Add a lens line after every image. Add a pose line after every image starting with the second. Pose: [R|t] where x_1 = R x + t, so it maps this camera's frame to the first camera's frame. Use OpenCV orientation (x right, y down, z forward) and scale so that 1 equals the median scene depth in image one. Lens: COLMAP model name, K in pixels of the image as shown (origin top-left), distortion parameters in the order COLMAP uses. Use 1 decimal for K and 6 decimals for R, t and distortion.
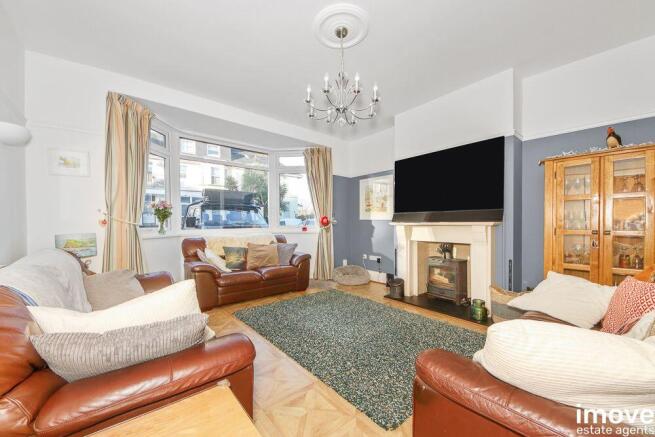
lens RADIAL K [[252.1, 0, 323.3], [0, 252.1, 224.1], [0, 0, 1]] dist [0.004161, 0.000258]
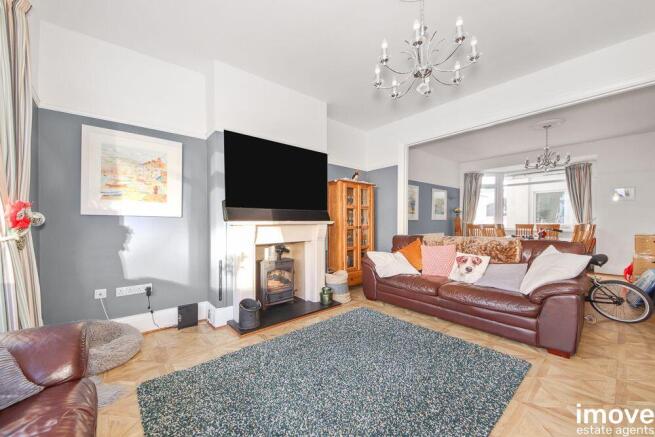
lens RADIAL K [[252.1, 0, 323.1], [0, 252.1, 220.1], [0, 0, 1]] dist [0.004161, 0.000258]
pose [[-0.040977, 0.006417, 0.999139, -0.351252], [0.001822, 0.999978, -0.006348, -0.004187], [-0.999158, 0.001561, -0.040988, 0.672430]]
